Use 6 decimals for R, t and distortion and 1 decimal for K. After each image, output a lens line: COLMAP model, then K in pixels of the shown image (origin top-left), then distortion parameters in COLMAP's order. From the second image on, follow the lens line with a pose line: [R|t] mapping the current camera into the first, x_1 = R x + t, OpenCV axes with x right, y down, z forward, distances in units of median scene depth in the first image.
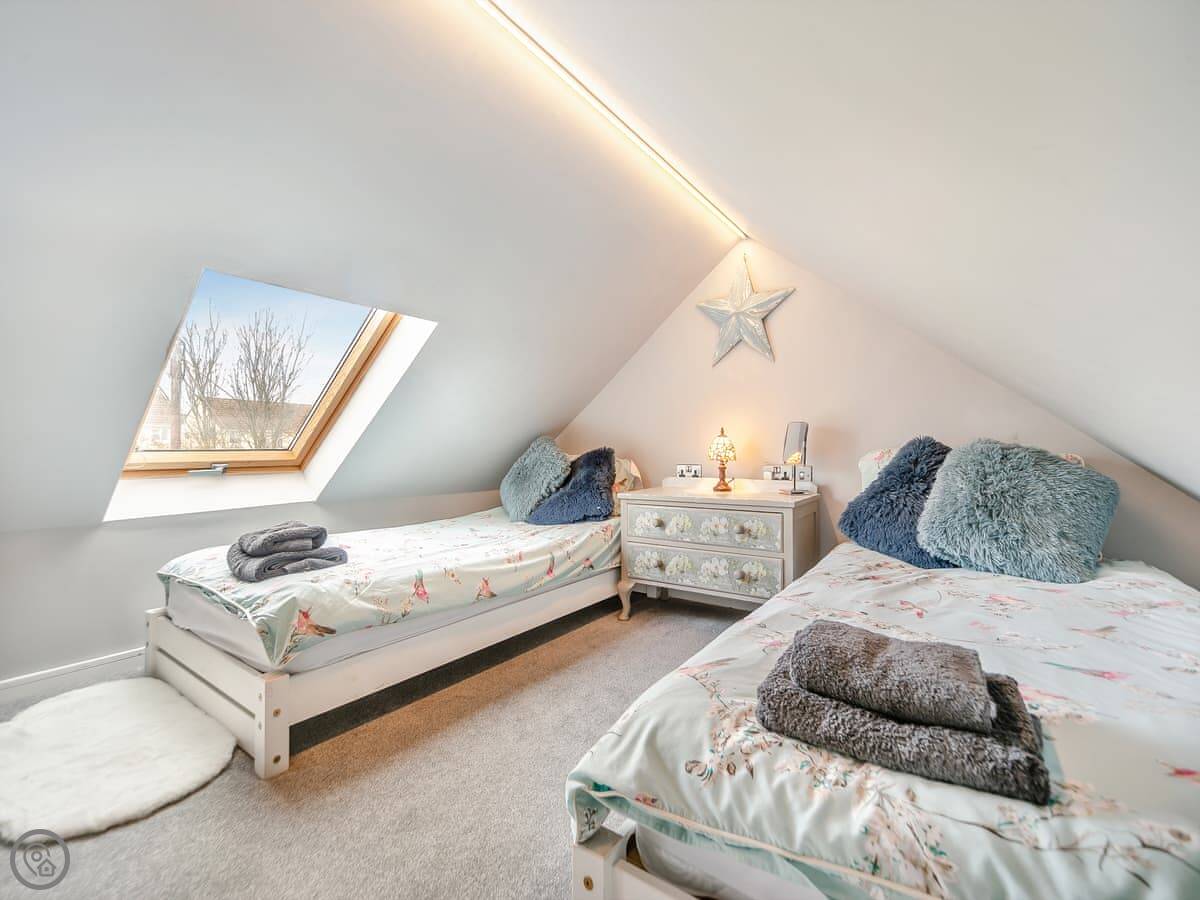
lens RADIAL K [[531.6, 0, 601.3], [0, 531.6, 450.0], [0, 0, 1]] dist [0.004881, 0.000265]
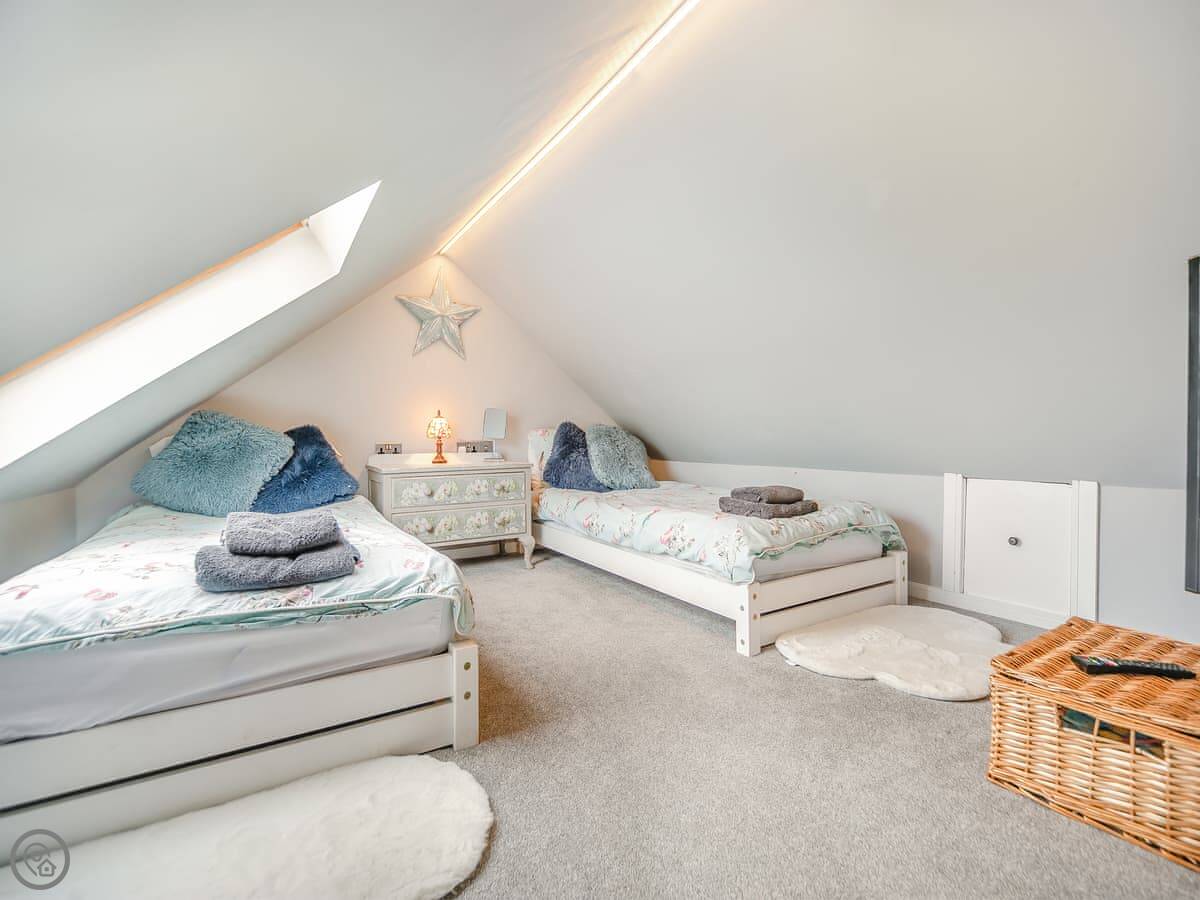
lens RADIAL K [[531.6, 0, 599.0], [0, 531.6, 445.4], [0, 0, 1]] dist [0.004881, 0.000265]
pose [[0.400294, -0.014787, 0.916268, -0.728846], [0.009614, 0.999883, 0.011936, 0.026783], [-0.916336, 0.004031, 0.400389, 0.197030]]
